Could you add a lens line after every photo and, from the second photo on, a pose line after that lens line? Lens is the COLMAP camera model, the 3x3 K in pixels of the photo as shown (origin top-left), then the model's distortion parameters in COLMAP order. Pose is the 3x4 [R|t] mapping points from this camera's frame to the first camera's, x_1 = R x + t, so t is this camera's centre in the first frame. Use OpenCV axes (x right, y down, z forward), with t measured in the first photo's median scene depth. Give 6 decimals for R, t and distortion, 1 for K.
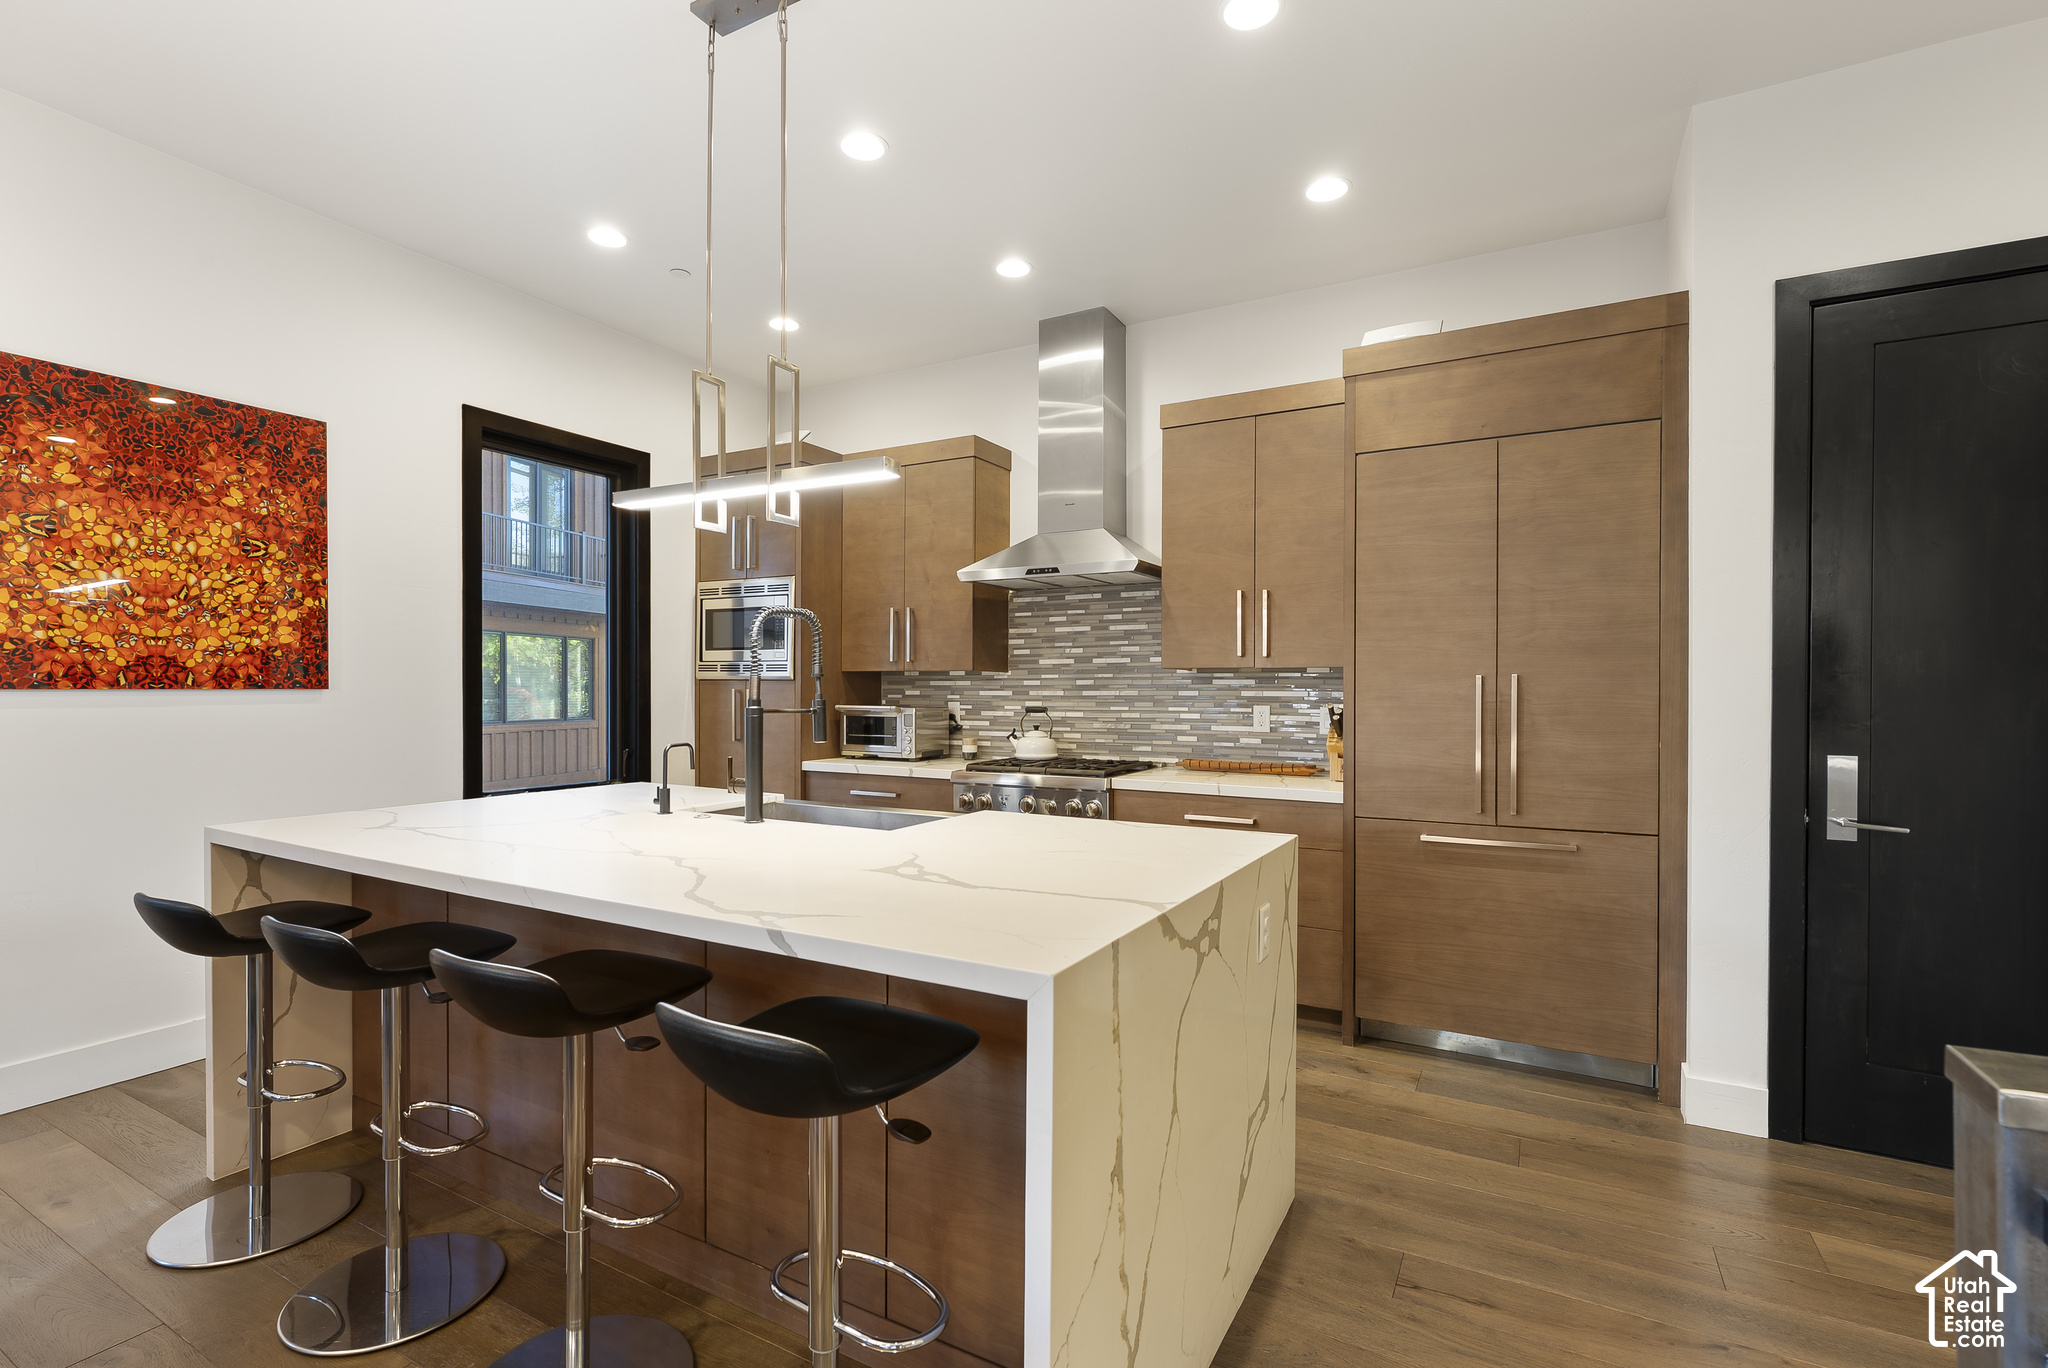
lens RADIAL K [[938.5, 0, 1017.5], [0, 938.5, 696.7], [0, 0, 1]] dist [-0.002135, 0.000195]
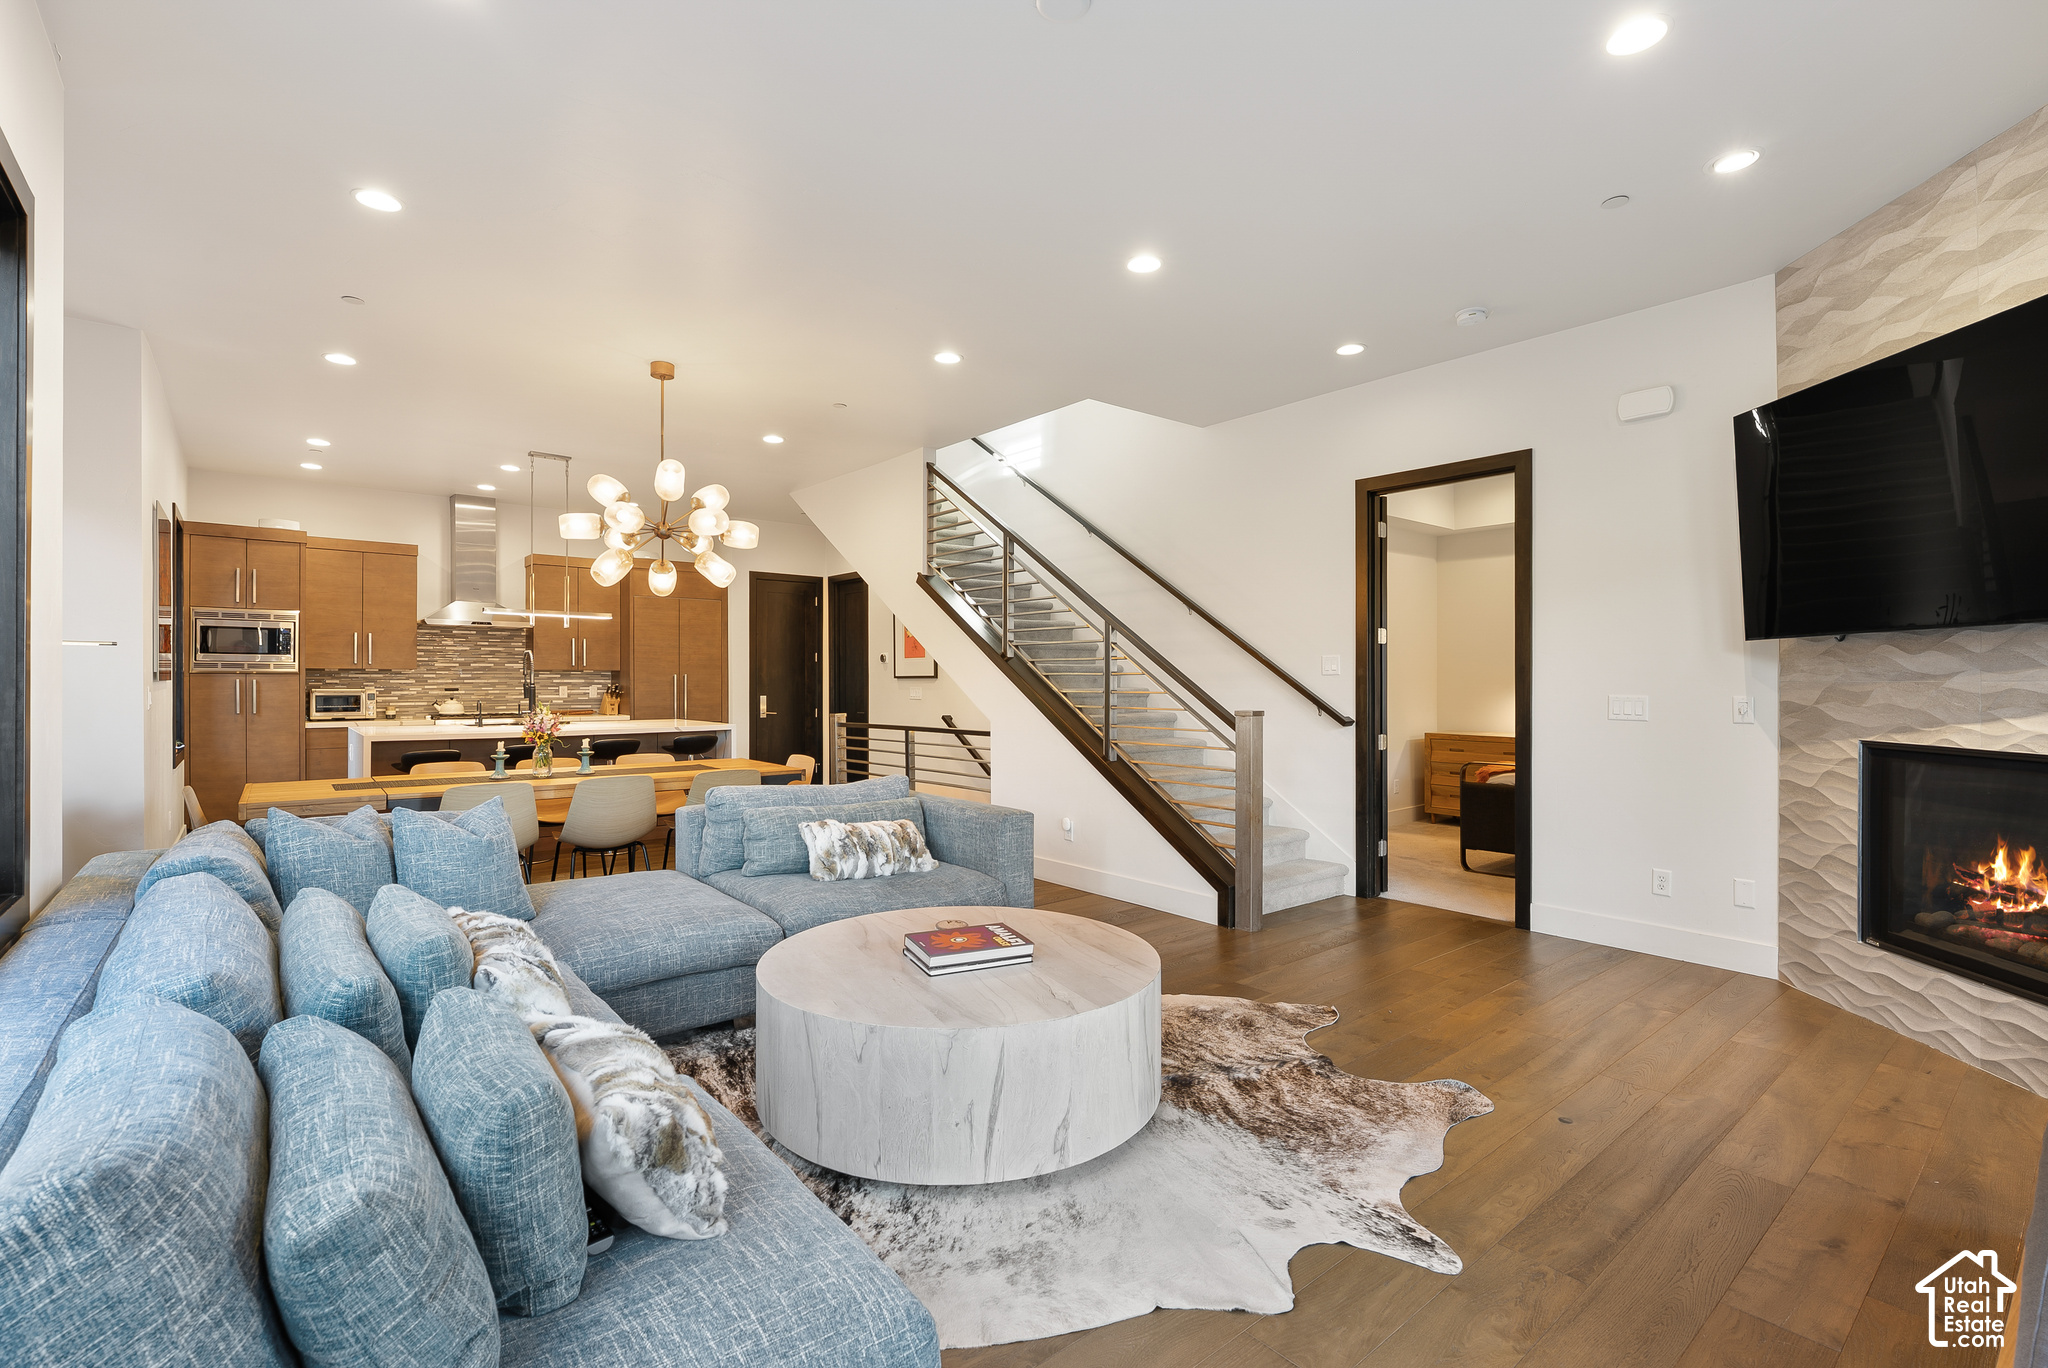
lens RADIAL K [[938.5, 0, 1027.8], [0, 938.5, 677.2], [0, 0, 1]] dist [-0.002135, 0.000195]
pose [[0.353358, -0.000269, 0.935488, -1.474443], [0.007354, 0.999970, -0.002490, 0.001399], [-0.935459, 0.007760, 0.353350, -0.872349]]
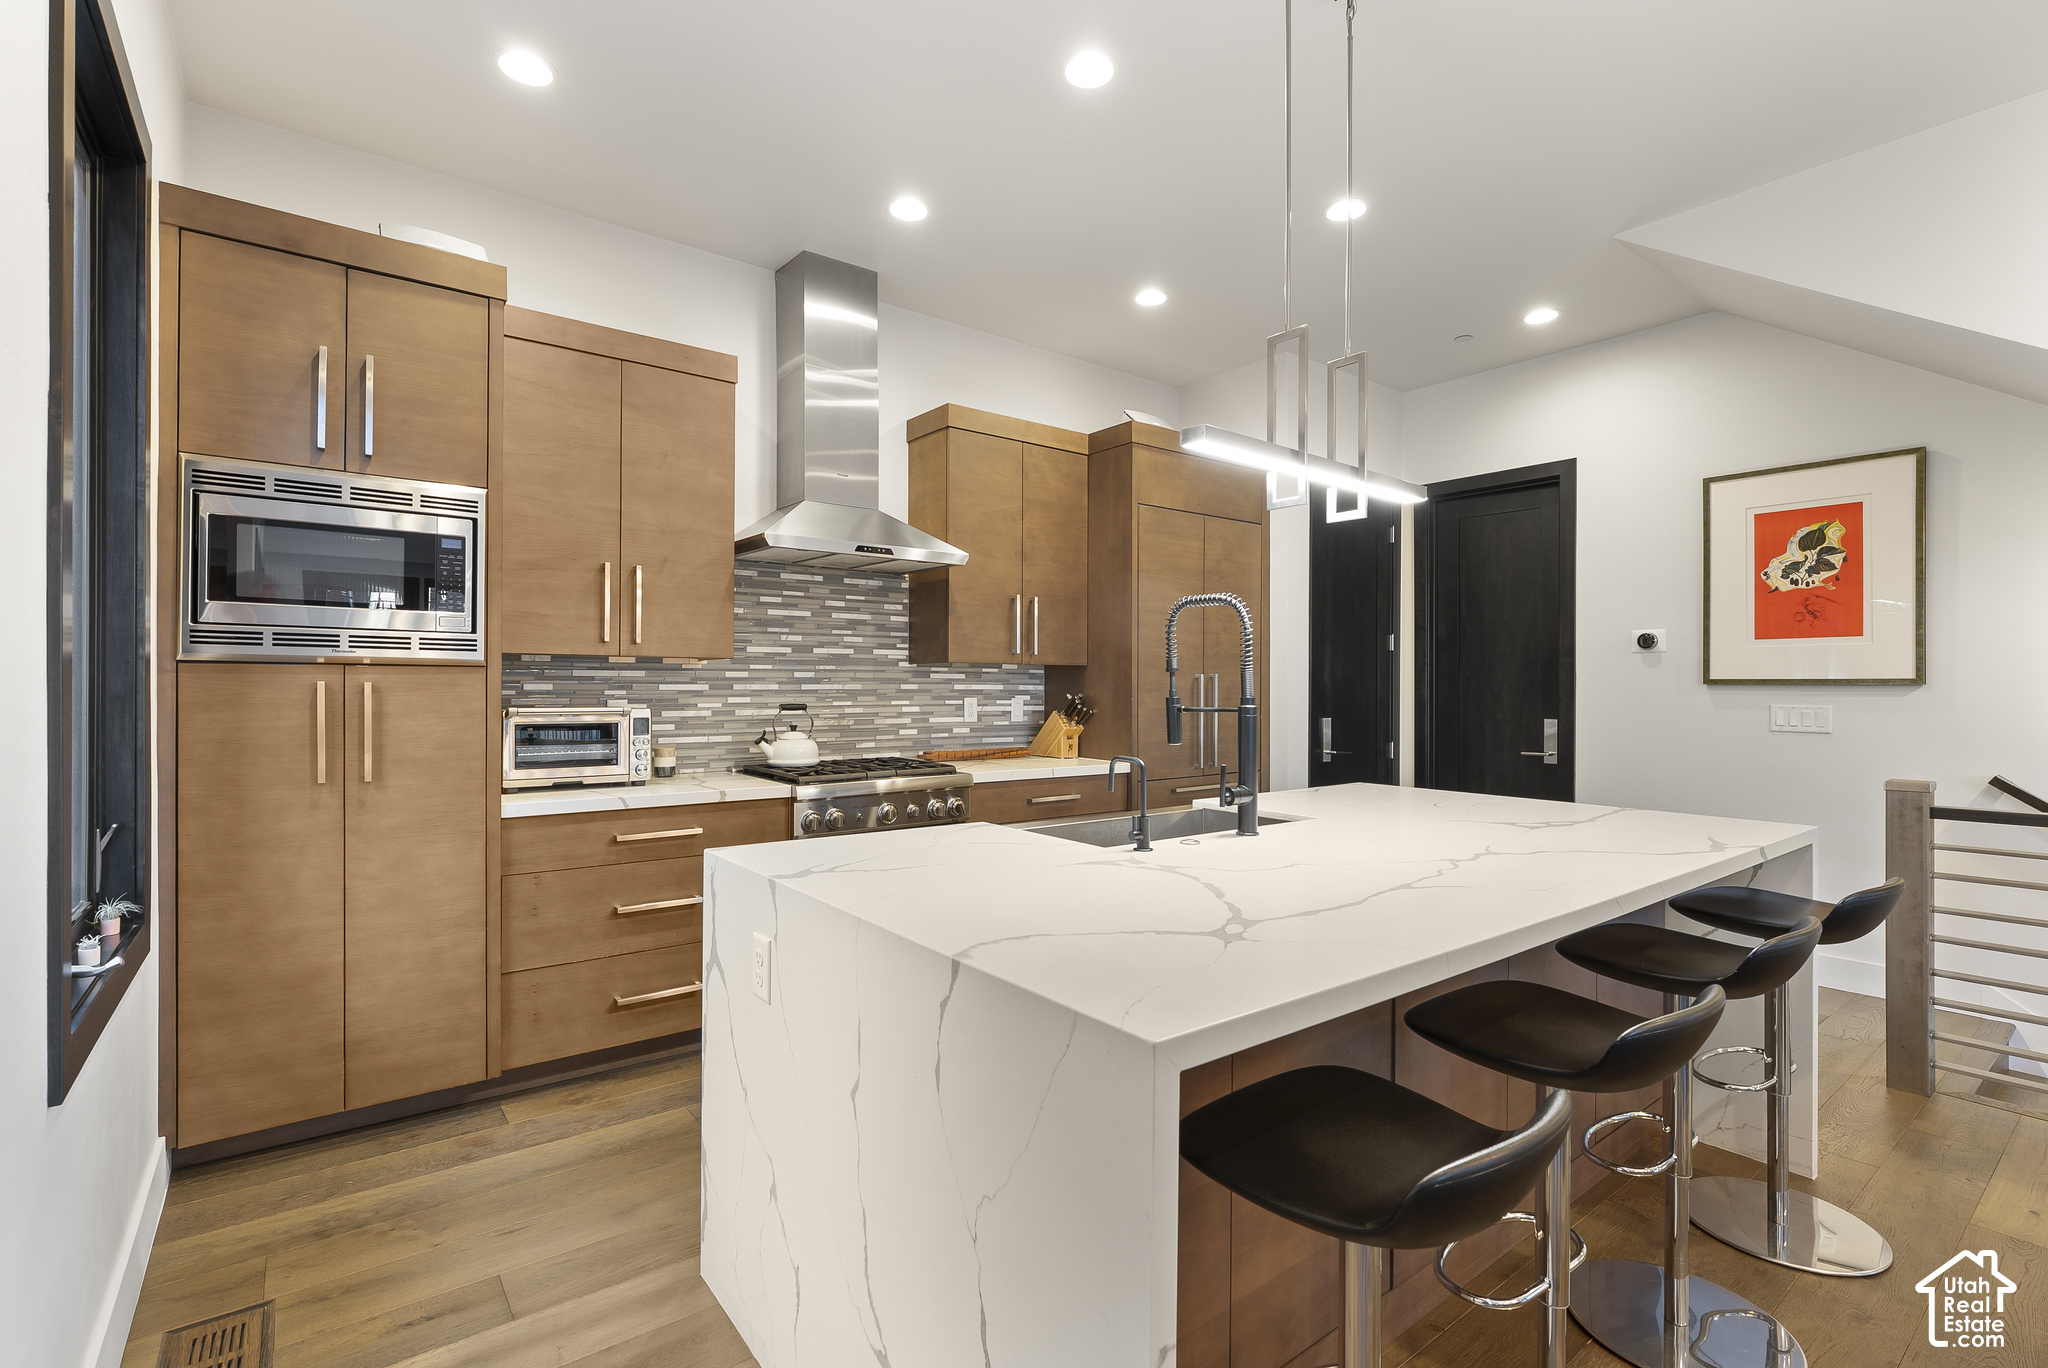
lens RADIAL K [[938.5, 0, 1018.5], [0, 938.5, 682.5], [0, 0, 1]] dist [-0.002135, 0.000195]
pose [[0.389692, -0.000217, 0.920945, -0.718558], [0.003037, 0.999995, -0.001050, -0.006892], [-0.920940, 0.003206, 0.389691, 0.513712]]
